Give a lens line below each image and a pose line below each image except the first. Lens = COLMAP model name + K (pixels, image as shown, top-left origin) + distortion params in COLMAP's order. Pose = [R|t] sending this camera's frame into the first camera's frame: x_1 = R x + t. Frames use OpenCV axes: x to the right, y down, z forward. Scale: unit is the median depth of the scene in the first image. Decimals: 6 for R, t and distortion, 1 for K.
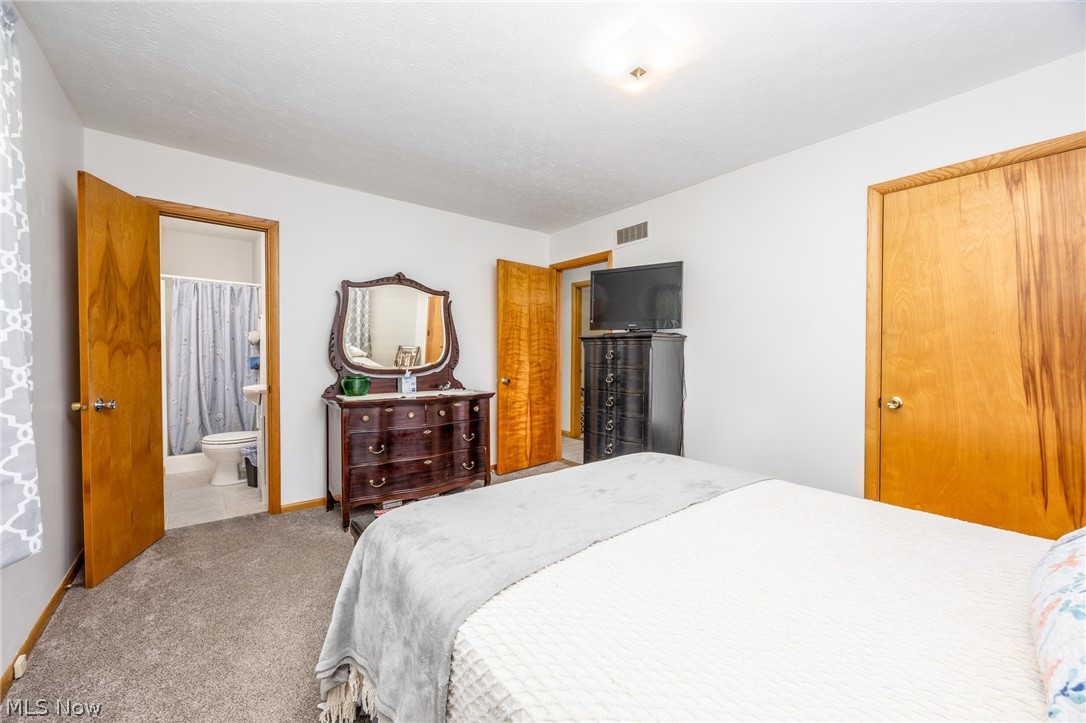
lens RADIAL K [[415.8, 0, 537.1], [0, 415.8, 354.1], [0, 0, 1]] dist [-0.003289, -0.000073]
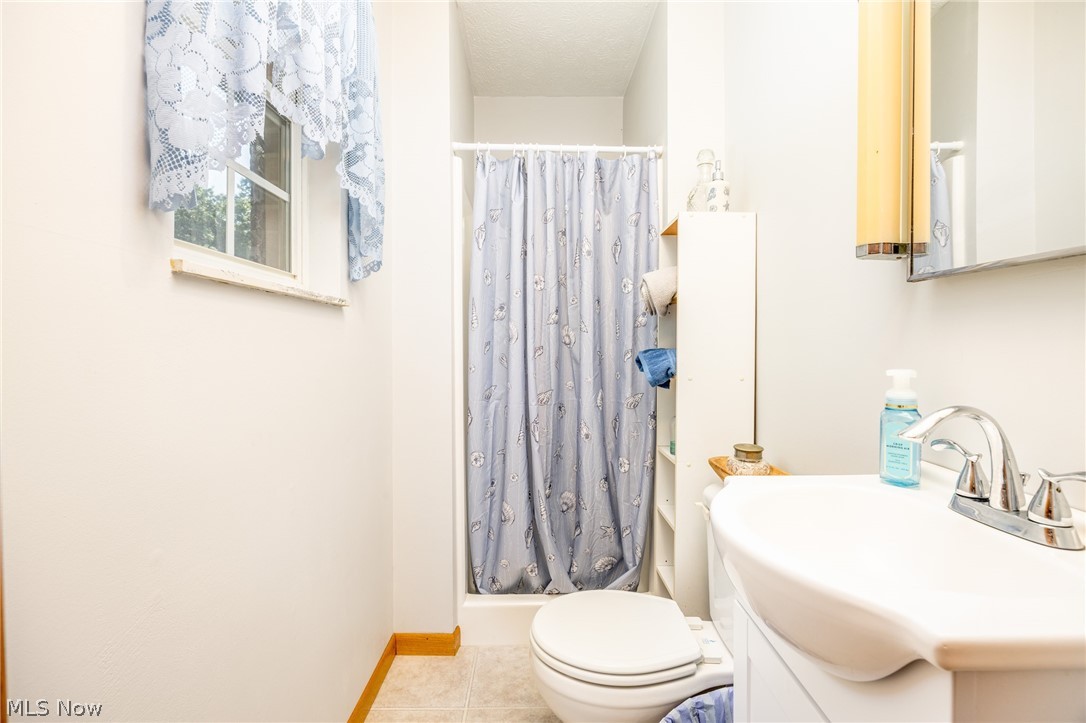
lens RADIAL K [[504.5, 0, 543.6], [0, 504.5, 357.2], [0, 0, 1]] dist [-0.000065, 0.000007]
pose [[0.785039, 0.010554, -0.619356, -0.512824], [-0.002016, 0.999893, 0.014484, 0.006821], [0.619443, -0.010122, 0.784976, 0.641590]]
